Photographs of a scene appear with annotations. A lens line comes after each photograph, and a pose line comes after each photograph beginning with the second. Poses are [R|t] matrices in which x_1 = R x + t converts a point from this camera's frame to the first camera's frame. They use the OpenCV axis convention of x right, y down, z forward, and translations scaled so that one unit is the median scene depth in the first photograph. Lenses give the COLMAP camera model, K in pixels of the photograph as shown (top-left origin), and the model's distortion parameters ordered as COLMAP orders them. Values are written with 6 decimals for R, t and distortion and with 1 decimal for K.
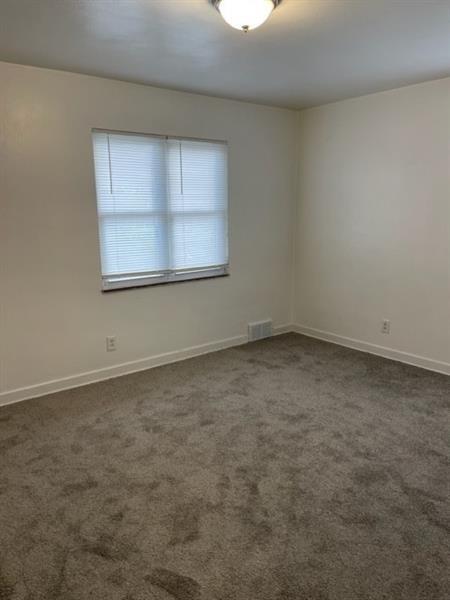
lens RADIAL K [[469.7, 0, 225.0], [0, 469.7, 300.0], [0, 0, 1]] dist [0.051586, -0.009305]
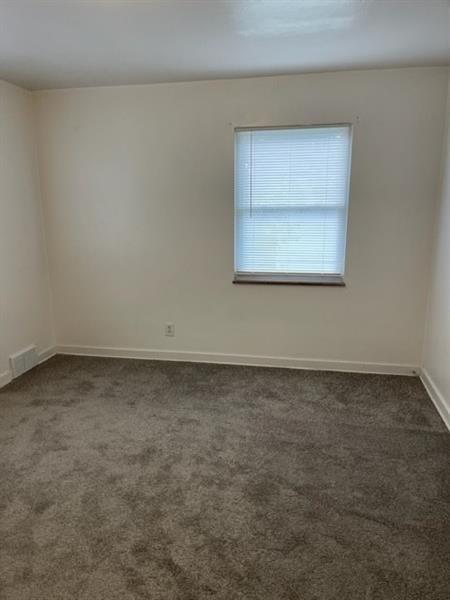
lens RADIAL K [[469.7, 0, 225.0], [0, 469.7, 300.0], [0, 0, 1]] dist [0.051586, -0.009305]
pose [[0.766910, -0.136649, 0.627038, -0.206109], [0.133938, 0.989632, 0.051853, -0.046599], [-0.627623, 0.044218, 0.777261, 0.205361]]
